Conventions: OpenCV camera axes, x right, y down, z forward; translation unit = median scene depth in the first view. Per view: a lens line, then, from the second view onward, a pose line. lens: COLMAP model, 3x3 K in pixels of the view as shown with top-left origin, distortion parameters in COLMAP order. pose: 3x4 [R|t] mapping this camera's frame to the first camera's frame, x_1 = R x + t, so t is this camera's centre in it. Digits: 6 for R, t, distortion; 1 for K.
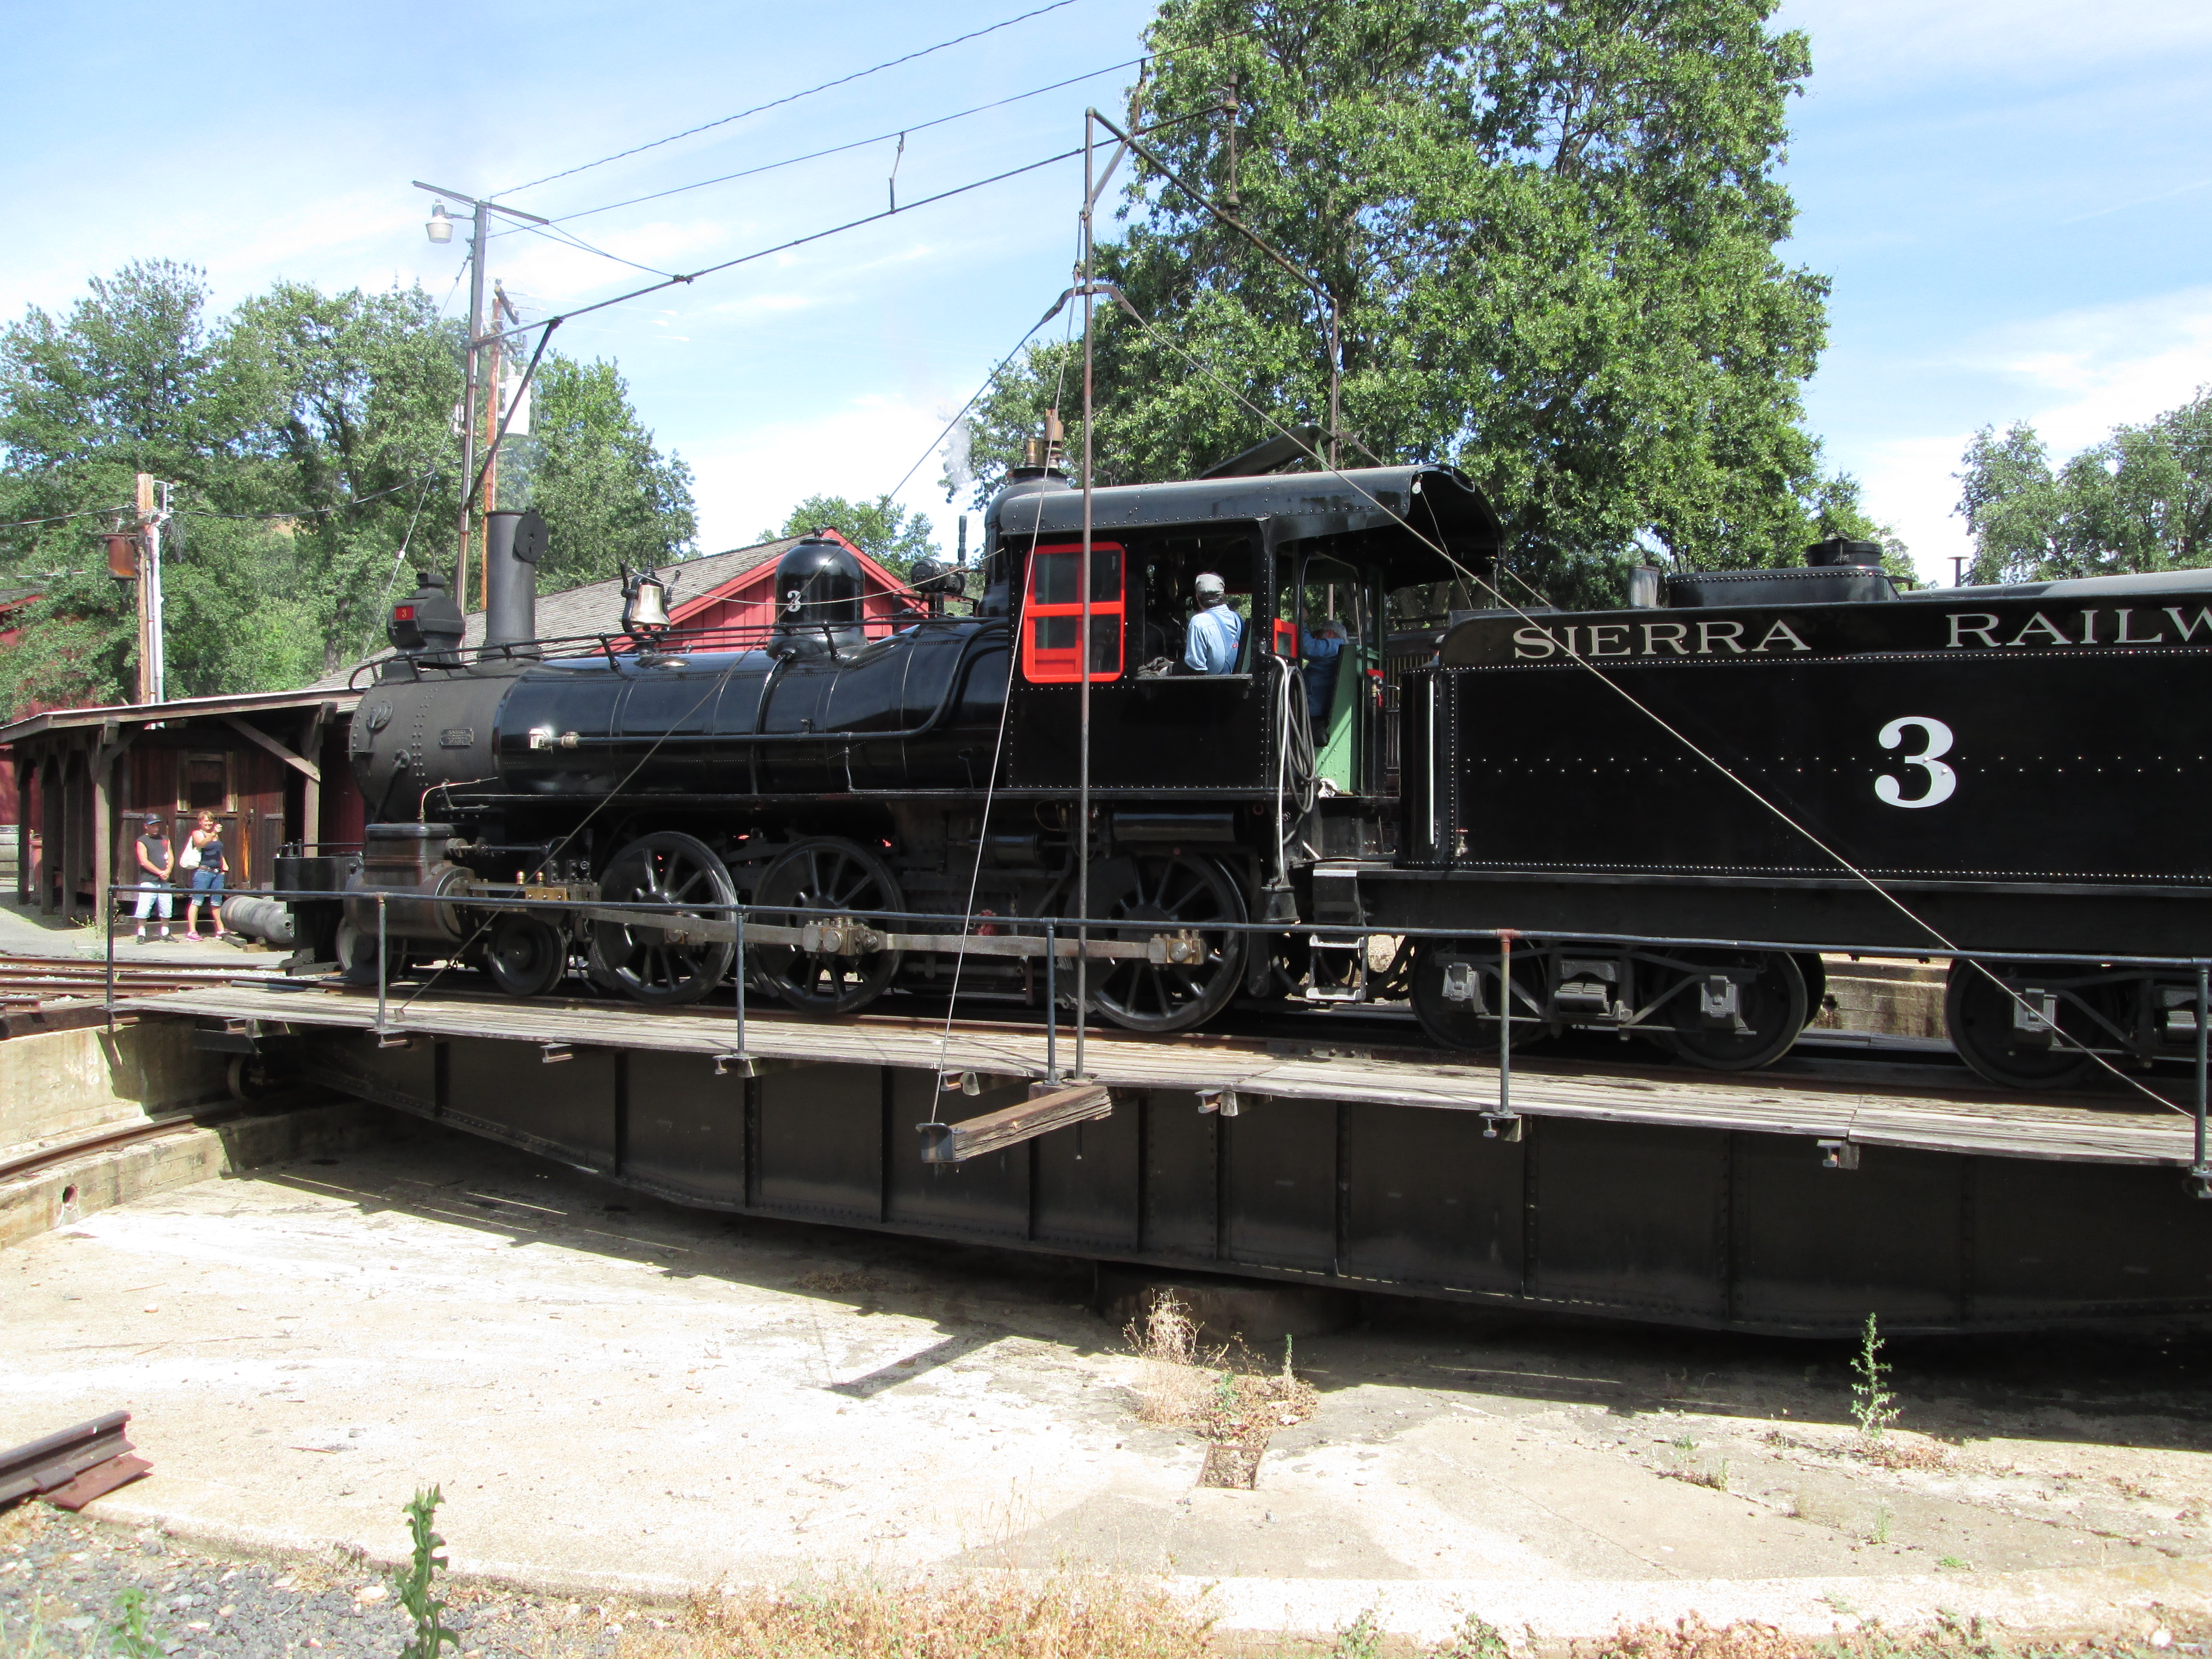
lens RADIAL K [[1864.4, 0, 1093.7], [0, 1864.4, 832.0], [0, 0, 1]] dist [-0.050518, 0.023028]
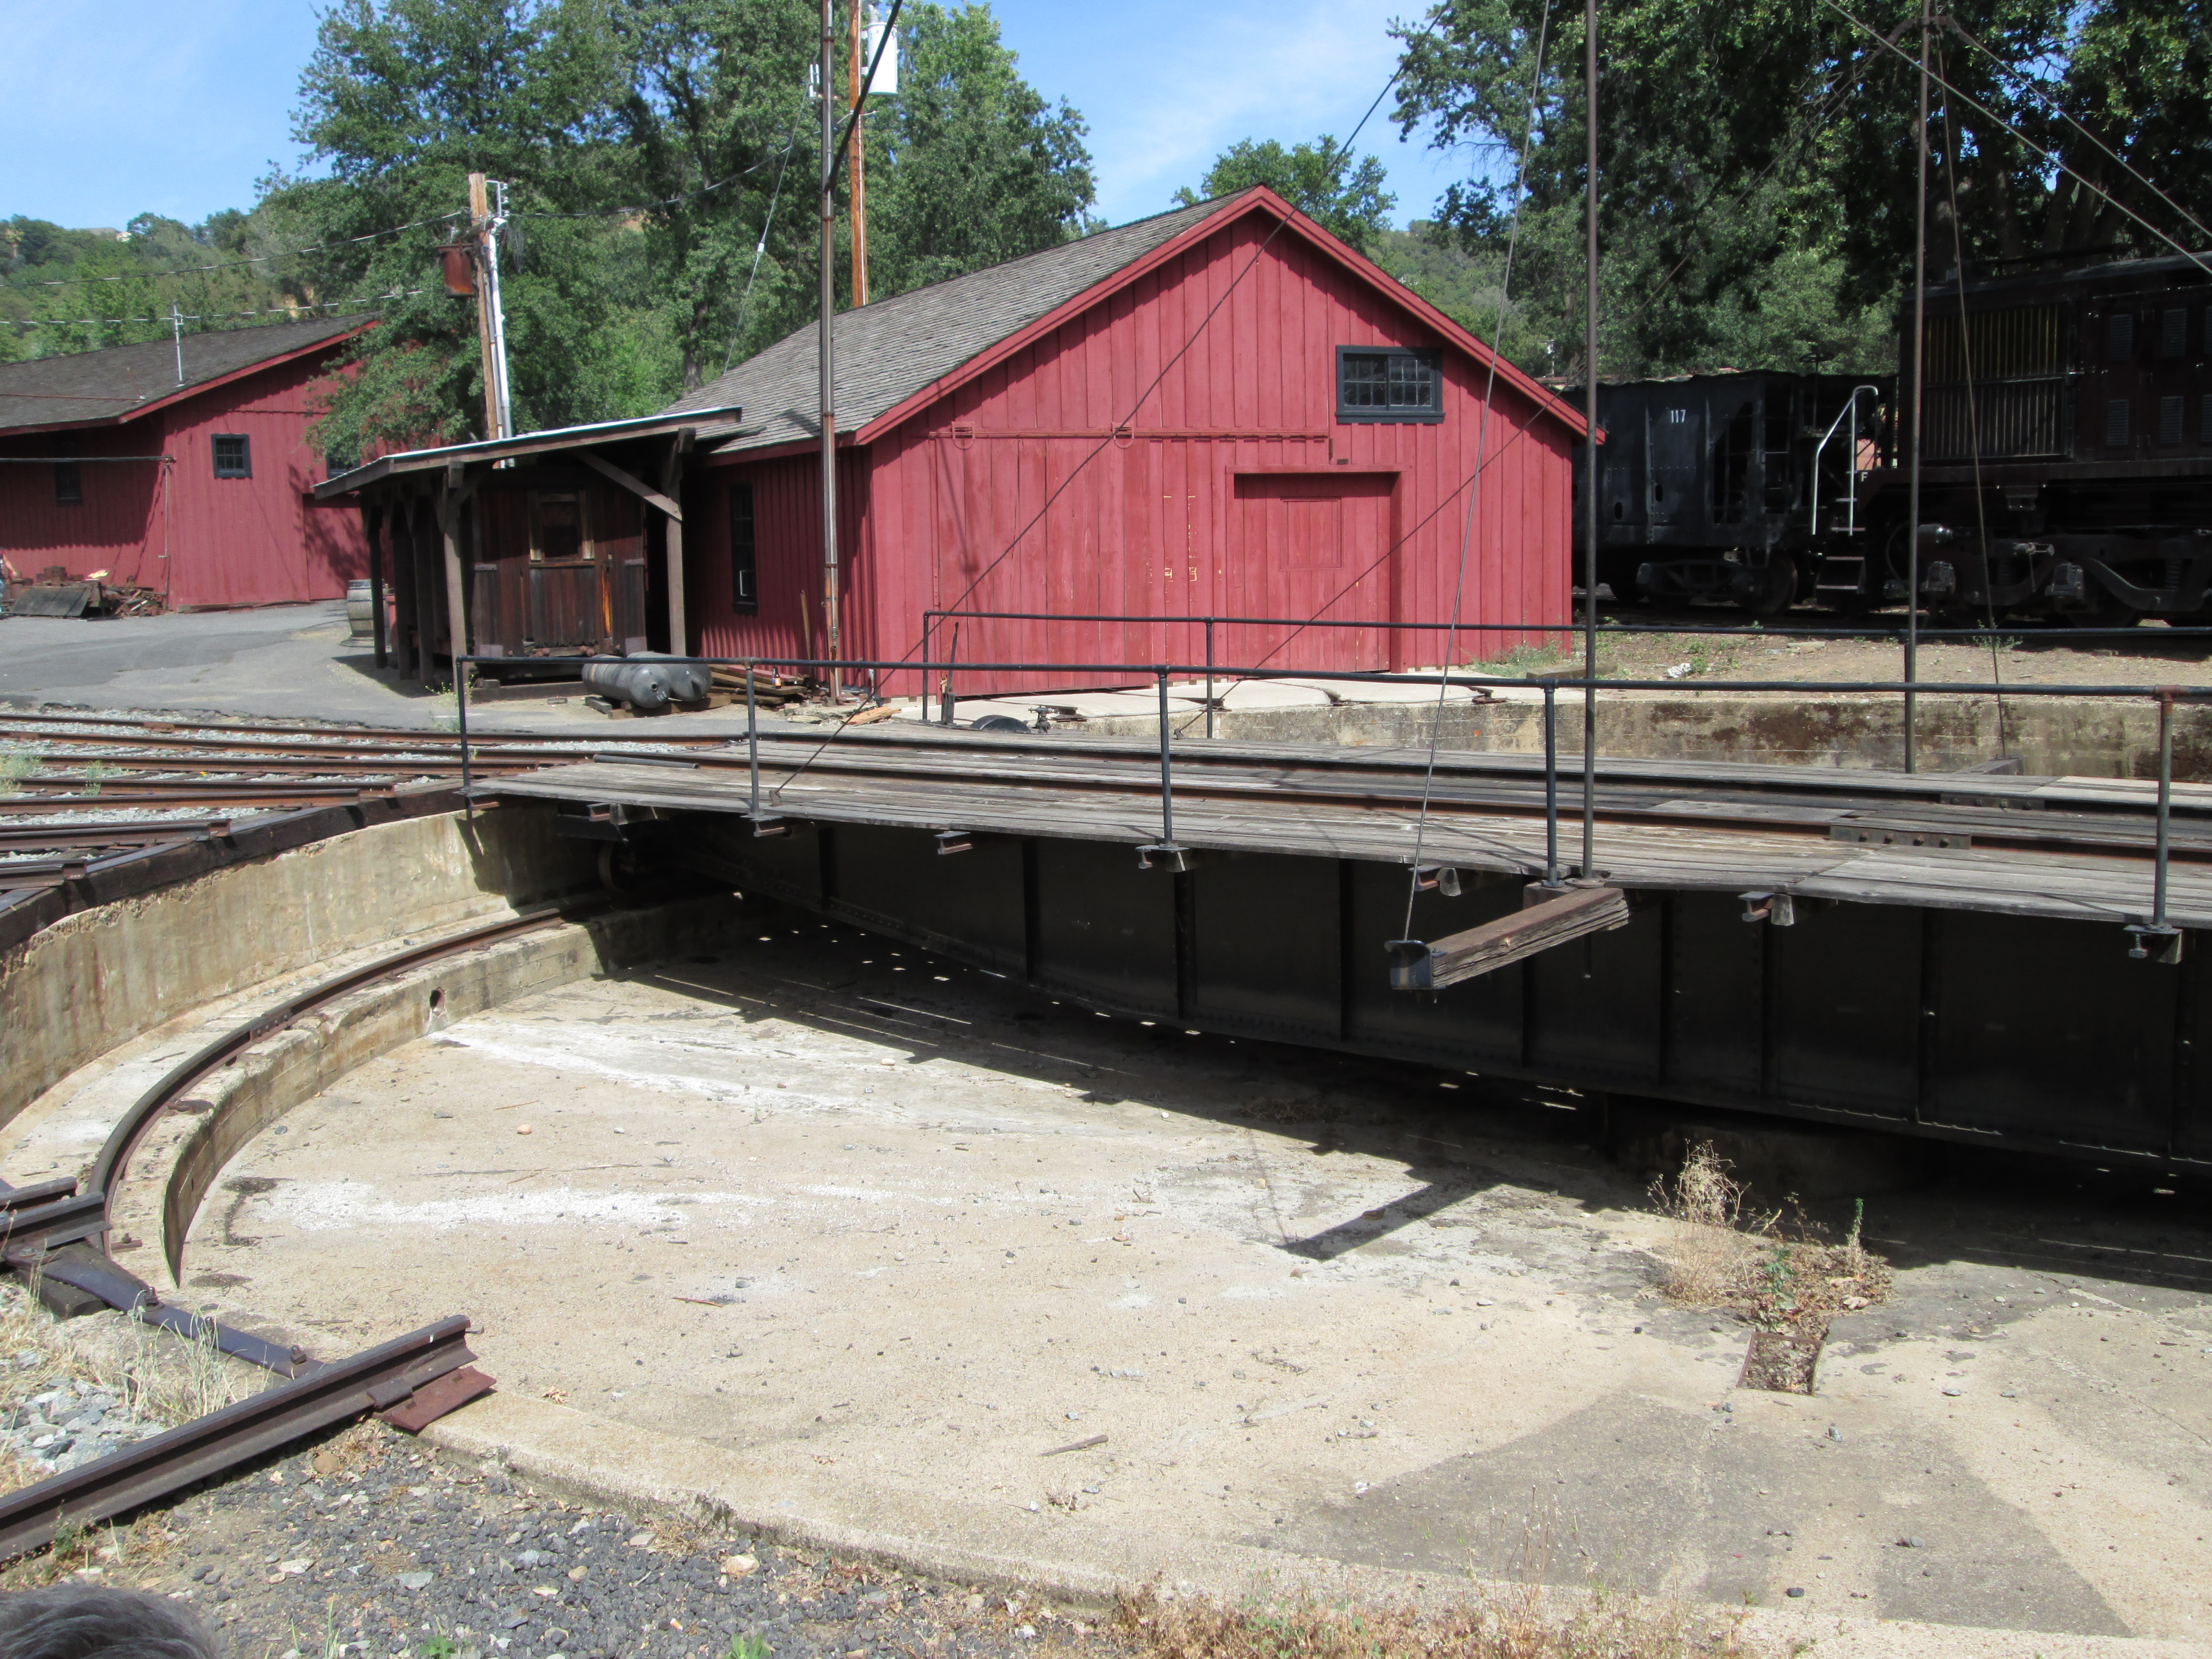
lens RADIAL K [[2219.2, 0, 1061.2], [0, 2219.2, 827.7], [0, 0, 1]] dist [-0.046168, 0.000000]
pose [[0.972617, -0.001978, -0.232403, -0.072905], [0.030868, 0.992204, 0.120740, -0.114023], [0.230353, -0.124608, 0.965096, 0.424320]]
